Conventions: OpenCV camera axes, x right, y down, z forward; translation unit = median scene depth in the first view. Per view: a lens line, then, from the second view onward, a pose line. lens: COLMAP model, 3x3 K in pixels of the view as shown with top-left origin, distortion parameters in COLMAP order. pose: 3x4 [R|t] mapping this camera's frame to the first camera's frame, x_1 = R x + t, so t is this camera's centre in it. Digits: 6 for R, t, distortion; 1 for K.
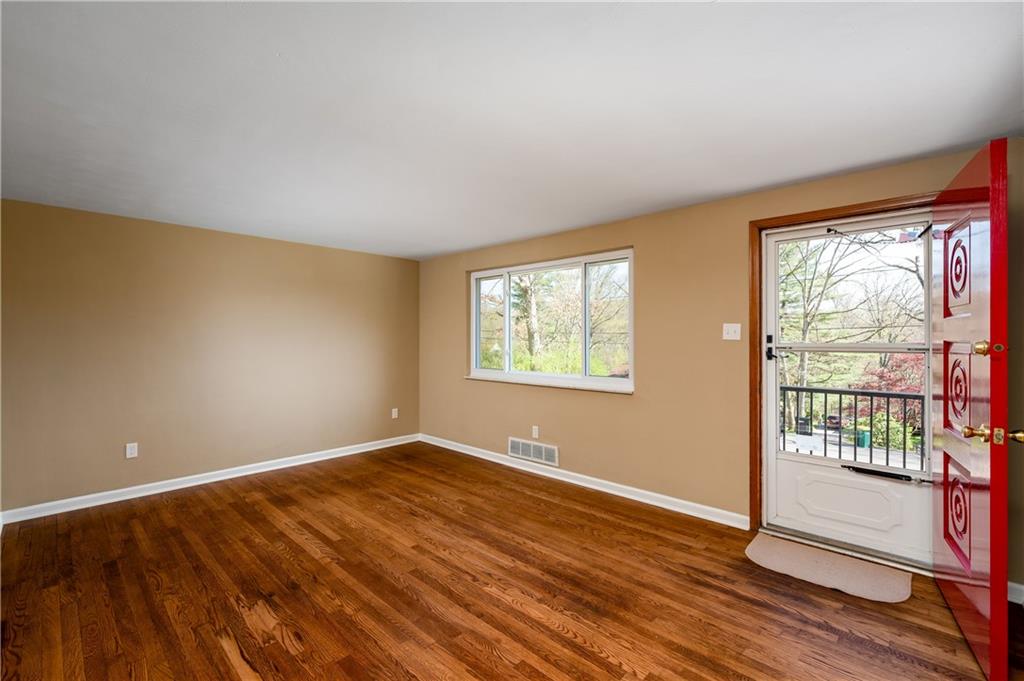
lens RADIAL K [[449.7, 0, 515.3], [0, 449.7, 337.4], [0, 0, 1]] dist [0.004387, 0.000315]
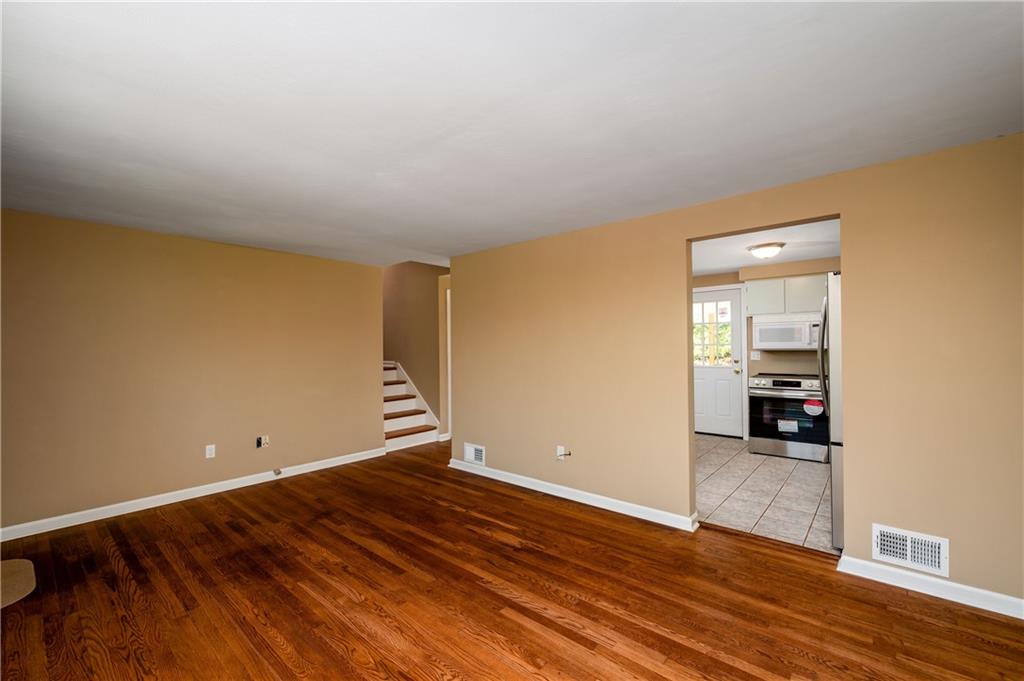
lens RADIAL K [[423.8, 0, 513.7], [0, 423.8, 345.1], [0, 0, 1]] dist [-0.001258, 0.000666]
pose [[-0.998304, 0.013977, -0.056507, -0.419899], [0.014264, 0.999887, -0.004674, 0.004200], [0.056436, -0.005472, -0.998391, 1.919829]]
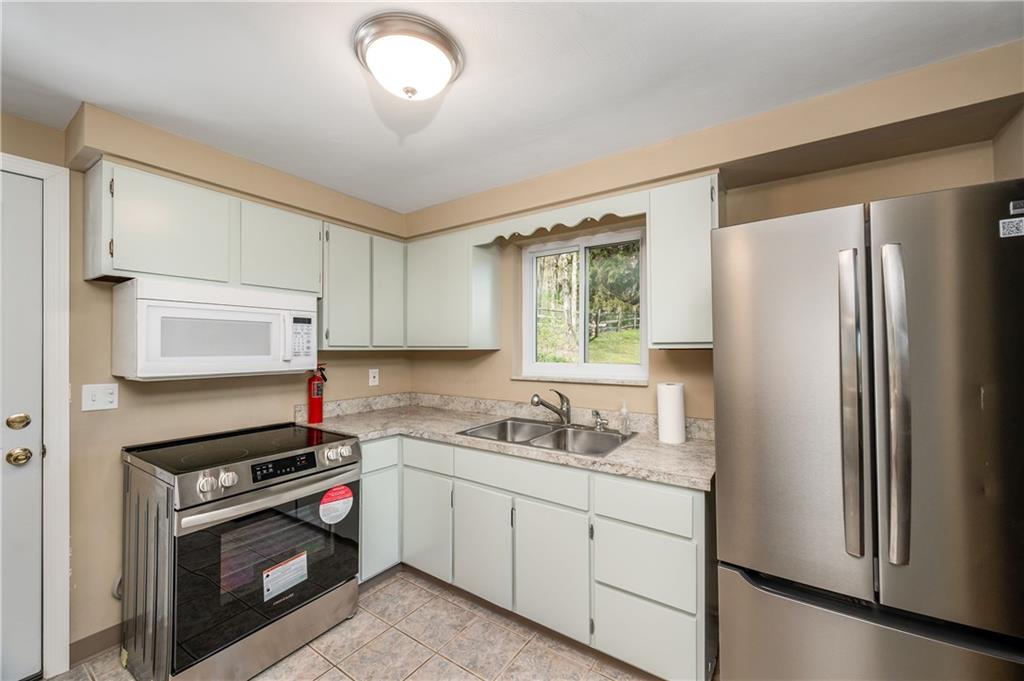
lens RADIAL K [[404.3, 0, 515.7], [0, 404.3, 345.4], [0, 0, 1]] dist [0.002590, -0.000003]
pose [[0.165737, -0.002660, -0.986166, -0.976723], [0.000708, 0.999996, -0.002578, -0.018328], [0.986170, -0.000271, 0.165738, 0.412640]]
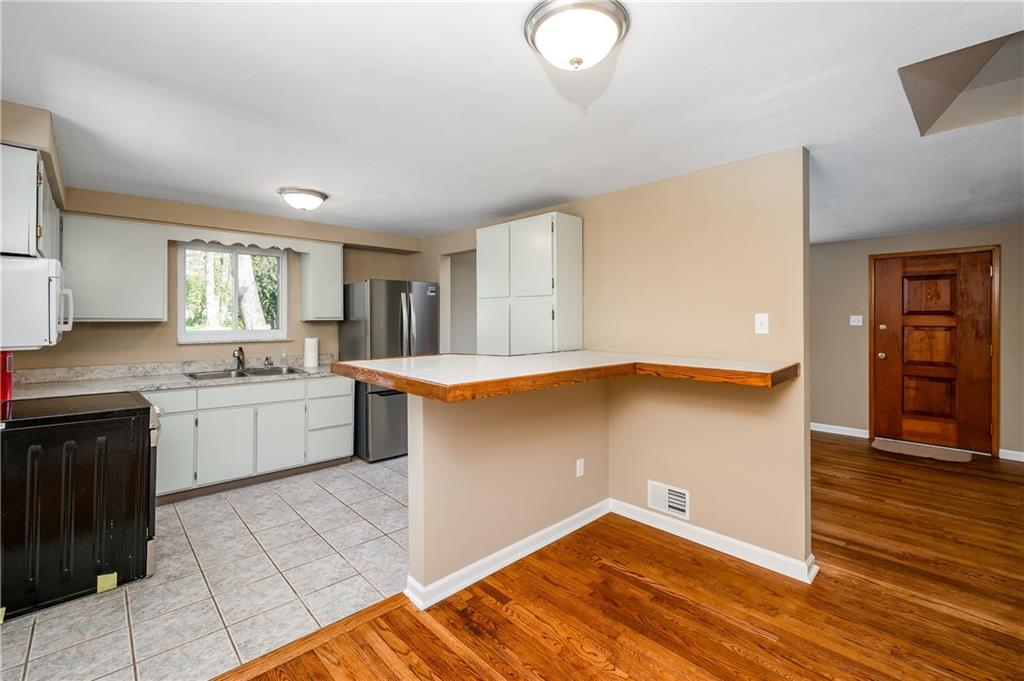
lens RADIAL K [[443.3, 0, 528.2], [0, 443.3, 315.7], [0, 0, 1]] dist [0.001979, 0.000050]
pose [[0.999694, 0.004179, -0.024402, -0.816416], [-0.004349, 0.999967, -0.006918, -0.023340], [0.024372, 0.007022, 0.999678, -0.849278]]
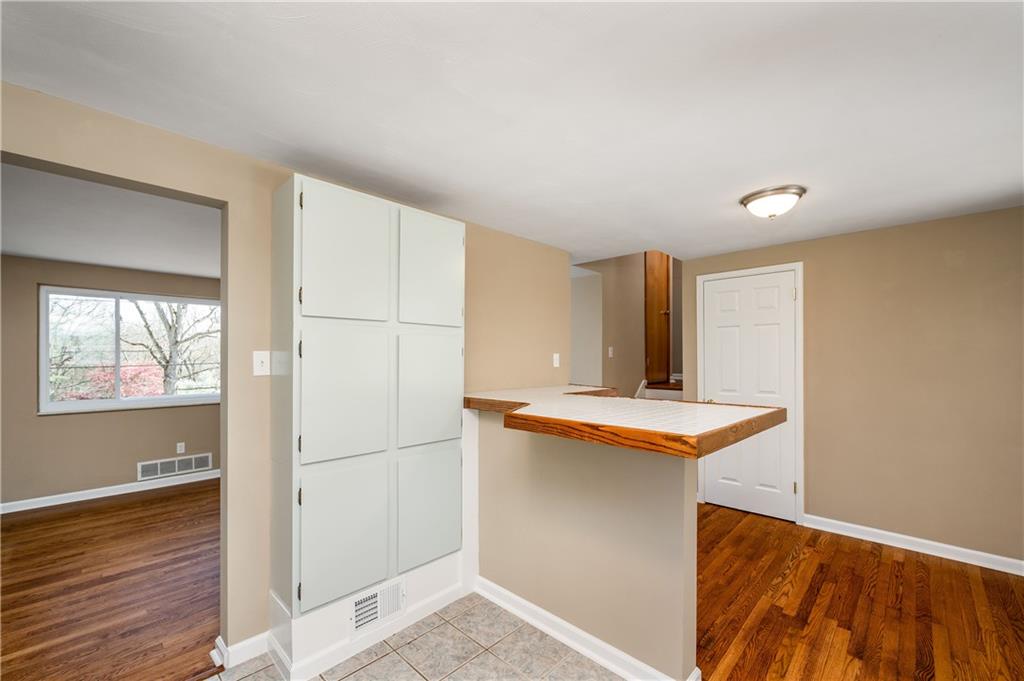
lens RADIAL K [[423.8, 0, 516.7], [0, 423.8, 356.7], [0, 0, 1]] dist [-0.001258, 0.000666]
pose [[-0.003353, 0.006735, 0.999972, -1.715347], [0.001392, 0.999976, -0.006730, -0.017020], [-0.999993, 0.001369, -0.003362, 0.269743]]
